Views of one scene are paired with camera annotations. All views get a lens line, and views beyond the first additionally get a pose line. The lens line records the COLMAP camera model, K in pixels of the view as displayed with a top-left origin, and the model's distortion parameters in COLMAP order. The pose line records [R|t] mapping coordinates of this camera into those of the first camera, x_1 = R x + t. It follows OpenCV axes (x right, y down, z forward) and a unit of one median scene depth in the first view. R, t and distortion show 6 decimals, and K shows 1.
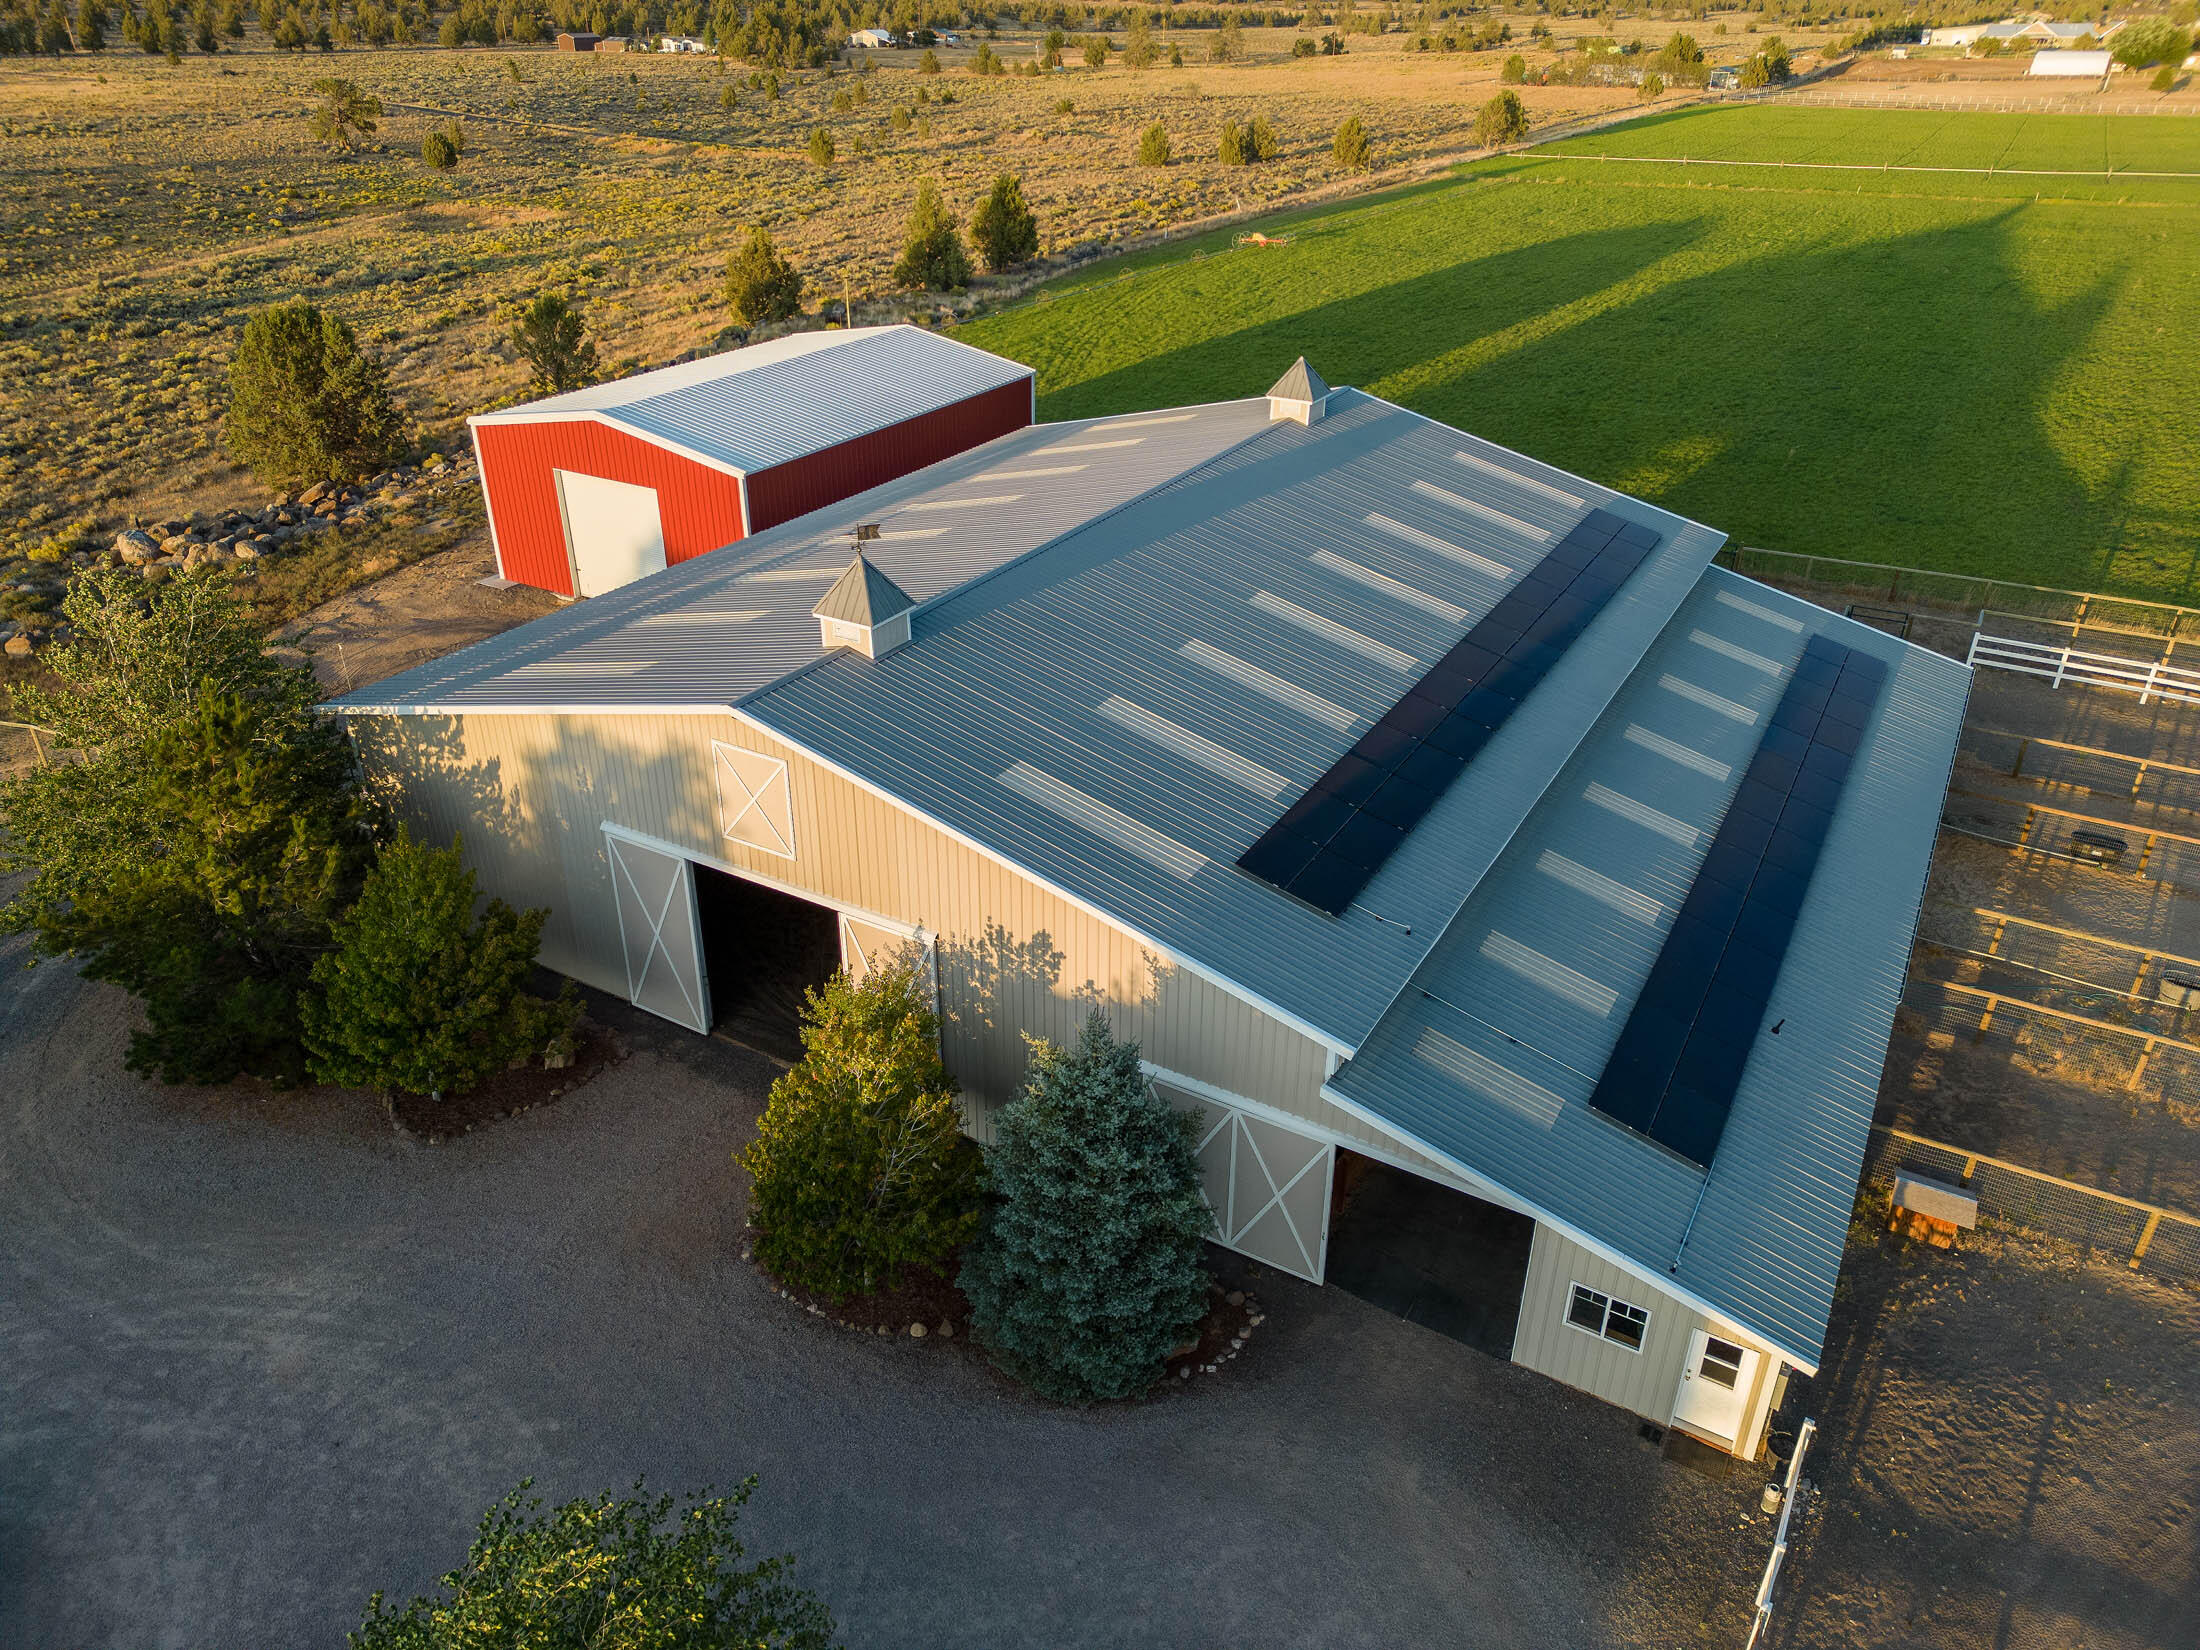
lens RADIAL K [[1530.8, 0, 1095.1], [0, 1530.8, 832.5], [0, 0, 1]] dist [0.061462, -0.045443]
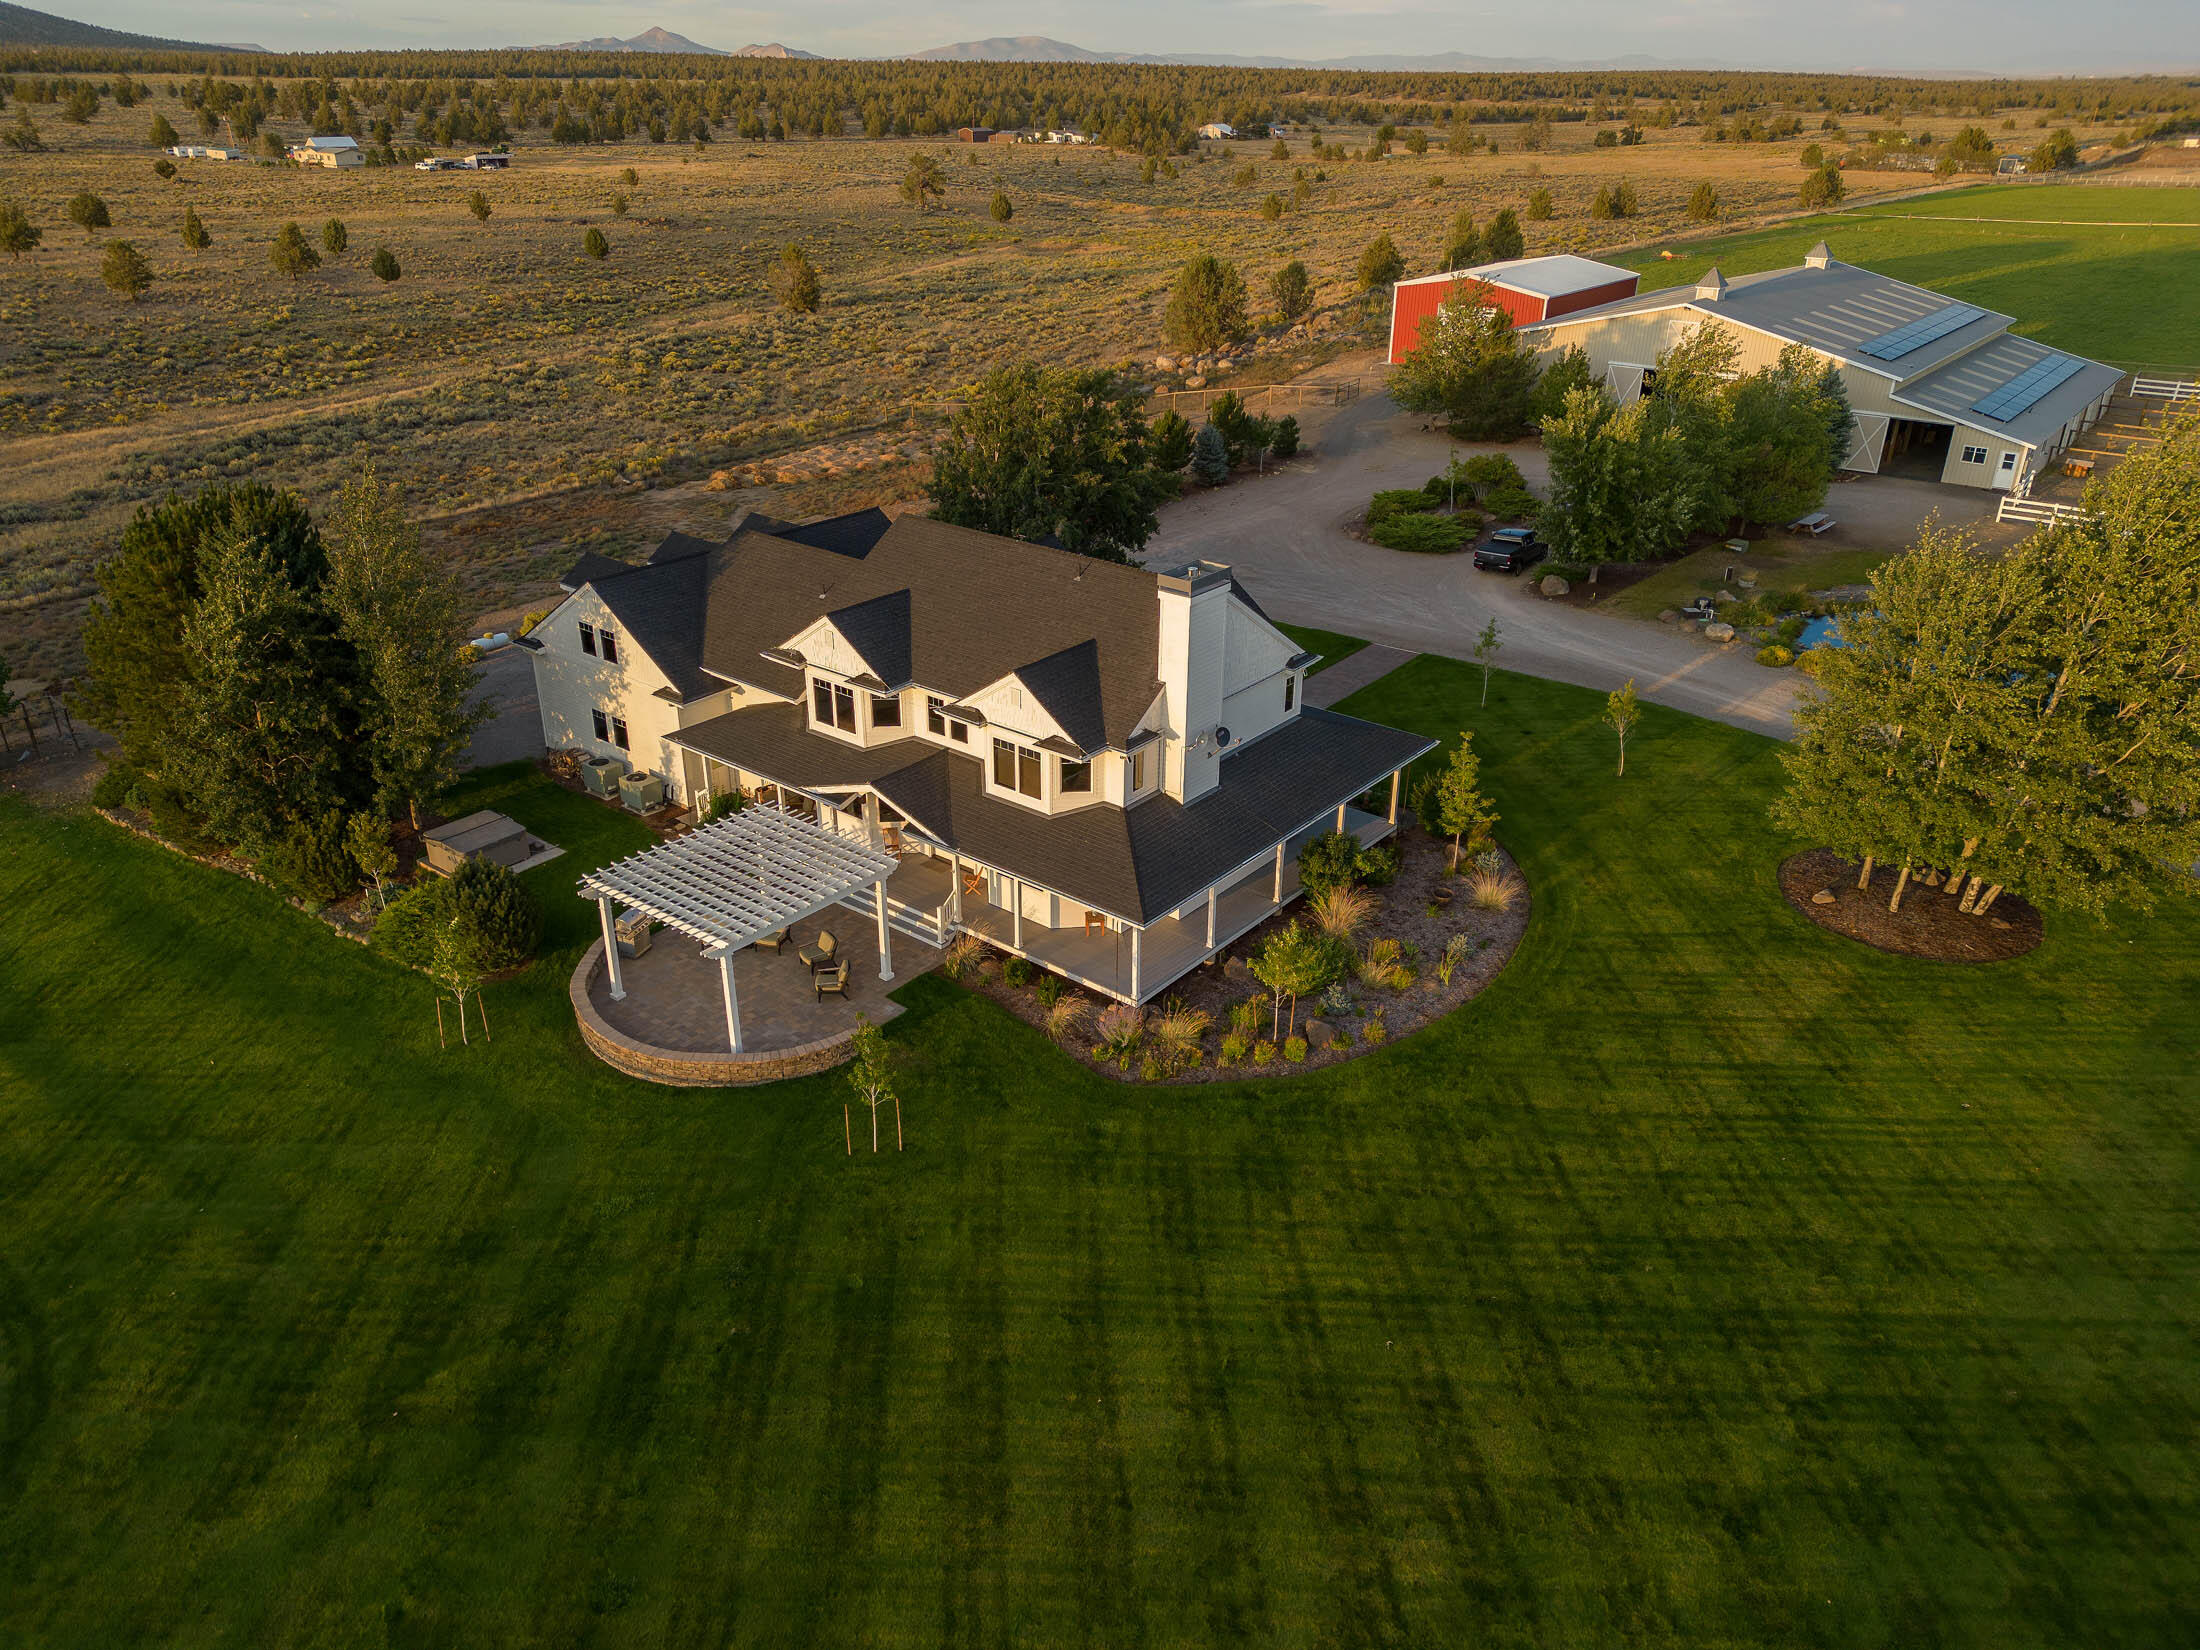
lens RADIAL K [[1530.8, 0, 1101.5], [0, 1530.8, 810.1], [0, 0, 1]] dist [0.061462, -0.045443]
pose [[0.989295, 0.062109, -0.132055, -0.055709], [-0.070147, 0.995901, -0.057106, 0.072815], [0.127967, 0.065758, 0.989596, -0.134967]]
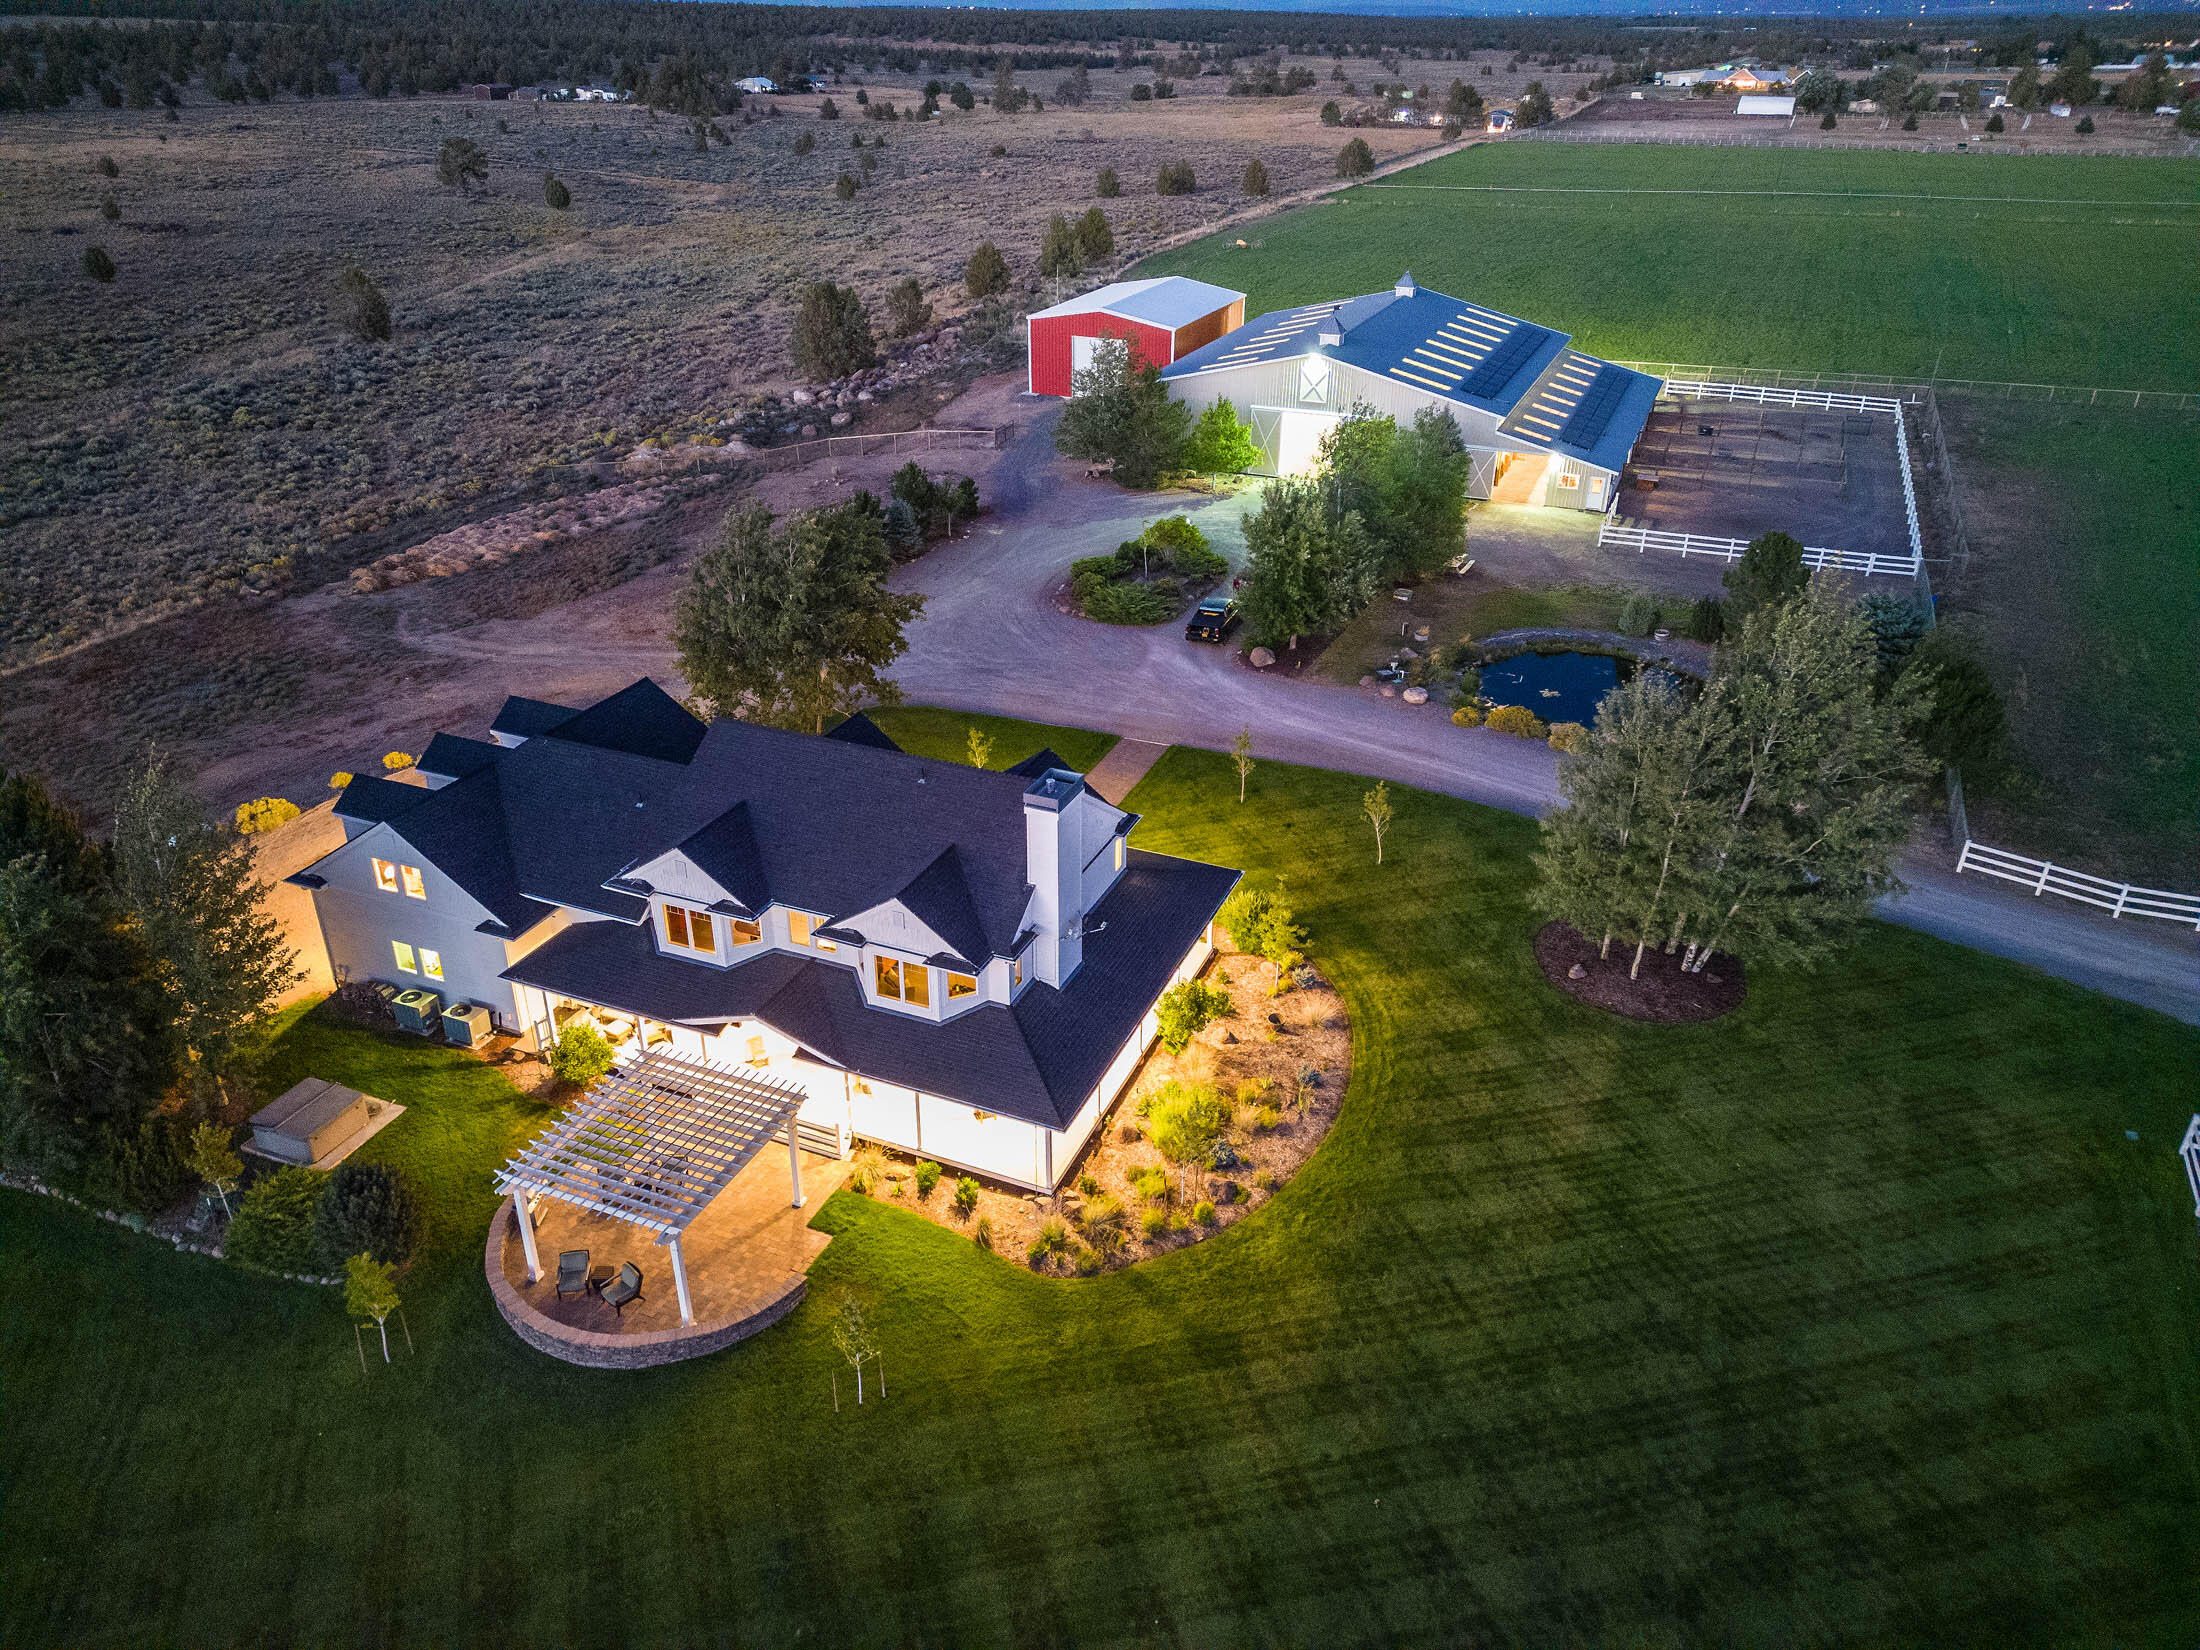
lens RADIAL K [[1530.8, 0, 1094.5], [0, 1530.8, 819.8], [0, 0, 1]] dist [0.061462, -0.045443]
pose [[0.992162, -0.059436, 0.109920, -0.069289], [0.061912, 0.997896, -0.019247, 0.059505], [-0.108545, 0.025902, 0.993754, -0.141441]]
